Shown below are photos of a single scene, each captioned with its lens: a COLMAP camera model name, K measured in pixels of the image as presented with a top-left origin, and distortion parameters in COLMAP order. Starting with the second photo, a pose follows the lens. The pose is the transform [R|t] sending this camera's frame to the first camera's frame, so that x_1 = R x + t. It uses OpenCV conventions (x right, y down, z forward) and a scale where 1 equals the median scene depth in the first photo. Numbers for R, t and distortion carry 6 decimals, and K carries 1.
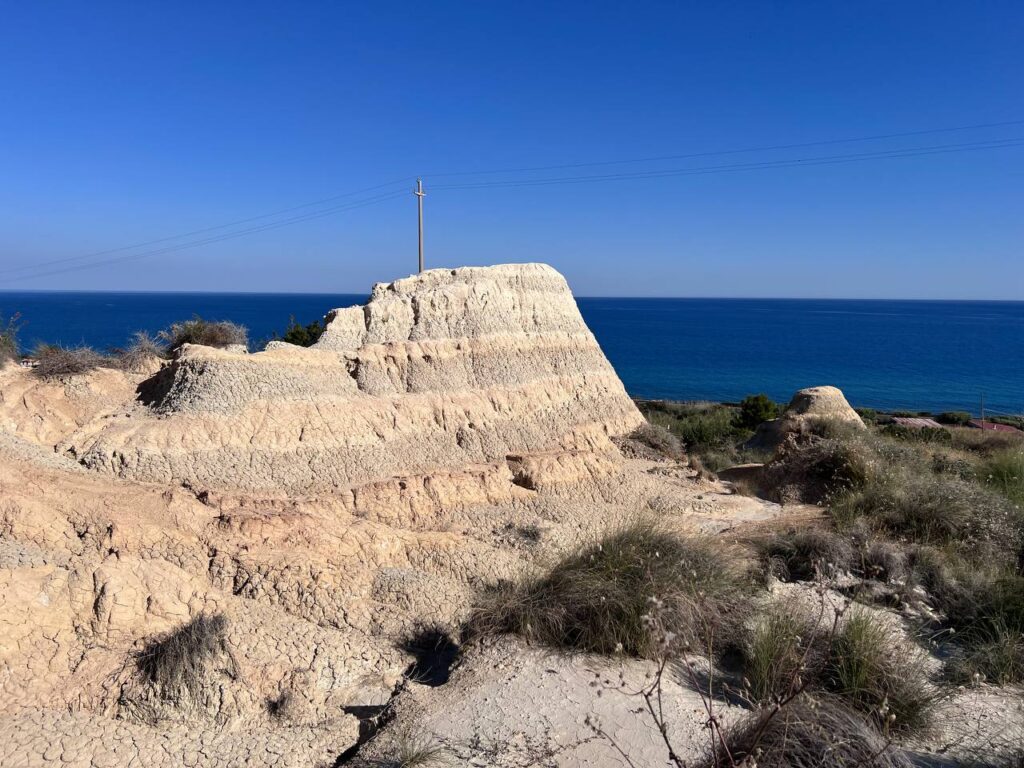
lens RADIAL K [[768.5, 0, 512.9], [0, 768.5, 379.4], [0, 0, 1]] dist [0.128630, -0.304545]
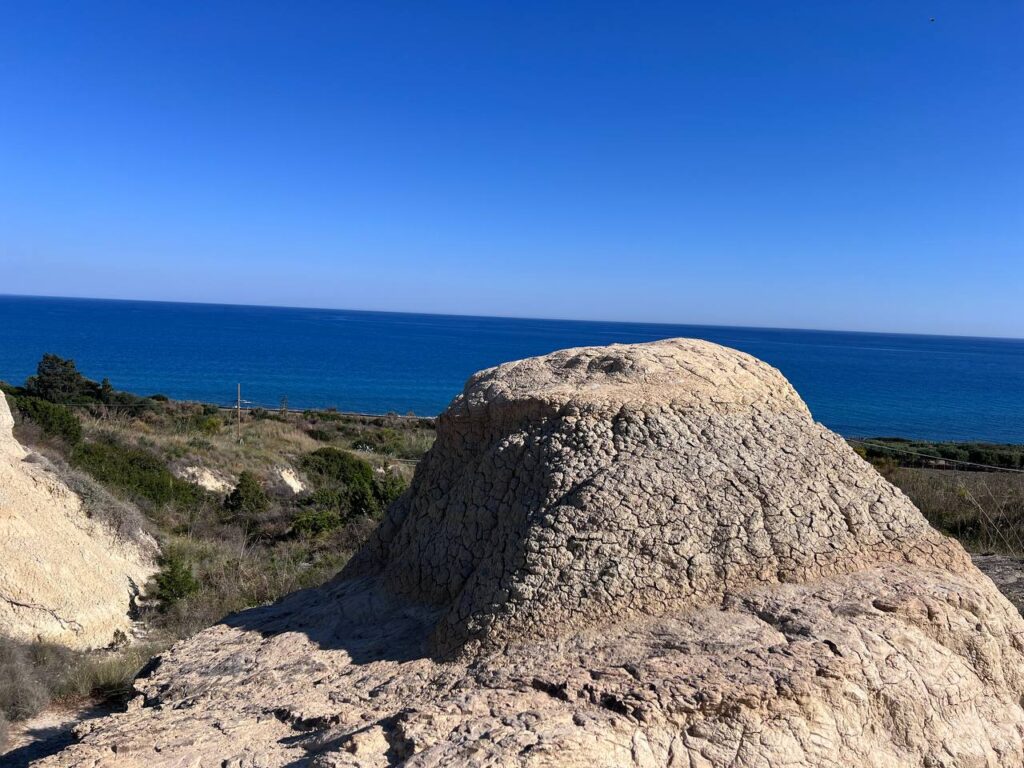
lens RADIAL K [[768.5, 0, 512.9], [0, 768.5, 379.4], [0, 0, 1]] dist [0.128630, -0.304545]
pose [[0.968555, 0.015146, 0.248340, 0.671679], [-0.010037, 0.999711, -0.021828, 0.036445], [-0.248599, 0.018649, 0.968427, 1.726629]]
